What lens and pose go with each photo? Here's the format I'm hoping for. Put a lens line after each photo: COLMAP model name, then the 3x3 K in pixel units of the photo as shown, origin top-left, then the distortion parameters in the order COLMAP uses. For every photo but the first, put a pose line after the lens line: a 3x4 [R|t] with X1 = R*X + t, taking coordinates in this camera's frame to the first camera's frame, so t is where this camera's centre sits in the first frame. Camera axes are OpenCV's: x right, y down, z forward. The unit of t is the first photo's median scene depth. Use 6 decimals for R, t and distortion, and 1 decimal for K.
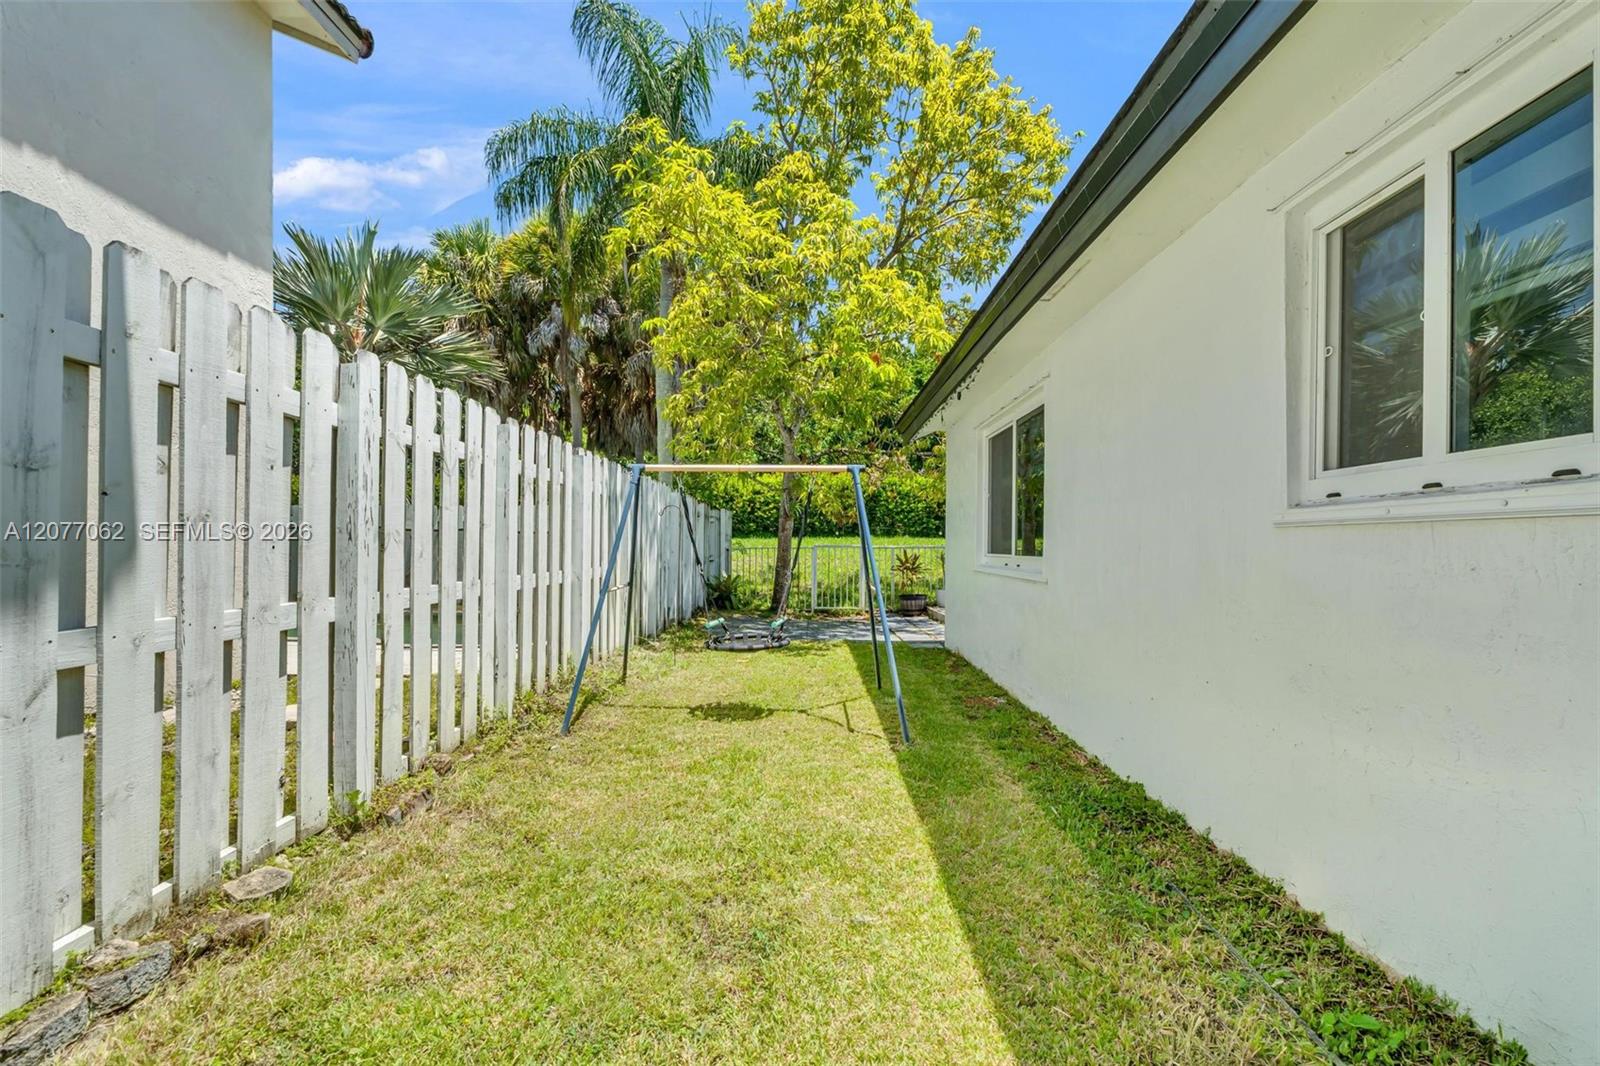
lens RADIAL K [[698.0, 0, 800.0], [0, 698.0, 533.0], [0, 0, 1]] dist [-0.000311, -0.000038]
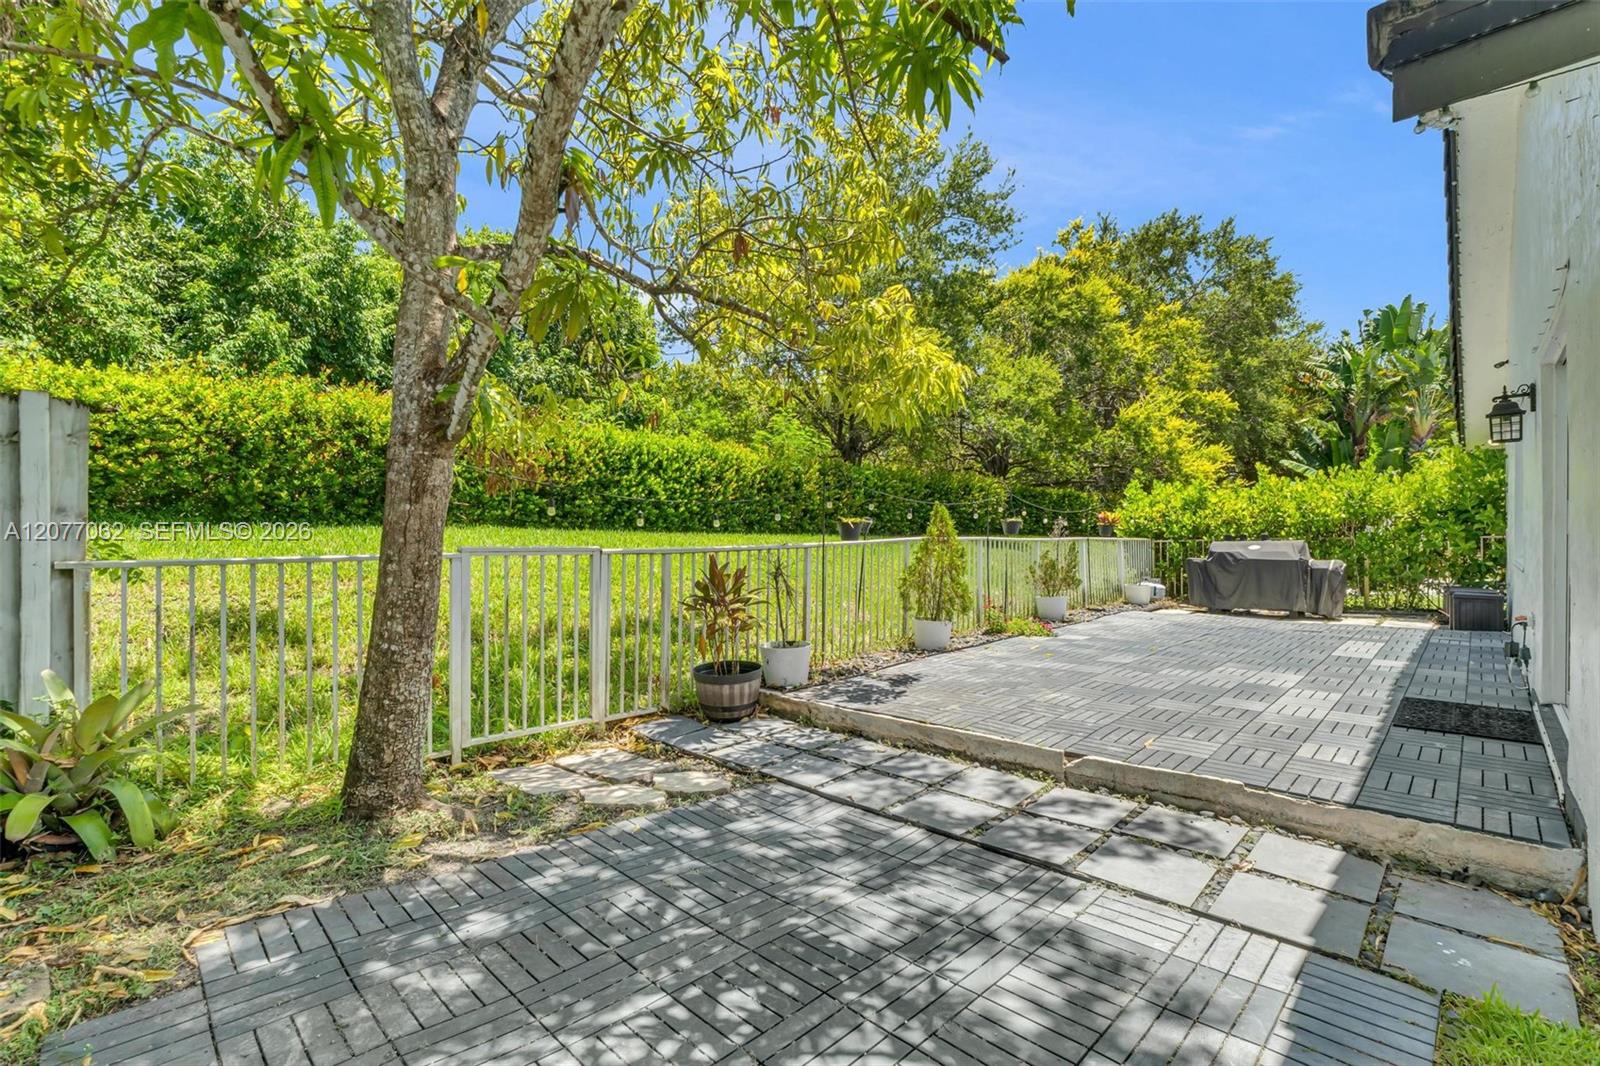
lens RADIAL K [[698.0, 0, 800.0], [0, 698.0, 533.0], [0, 0, 1]] dist [-0.000311, -0.000038]
pose [[0.683758, -0.000757, 0.729708, -0.105986], [-0.007530, 0.999939, 0.008093, 0.006373], [-0.729670, -0.011028, 0.683711, 0.658268]]
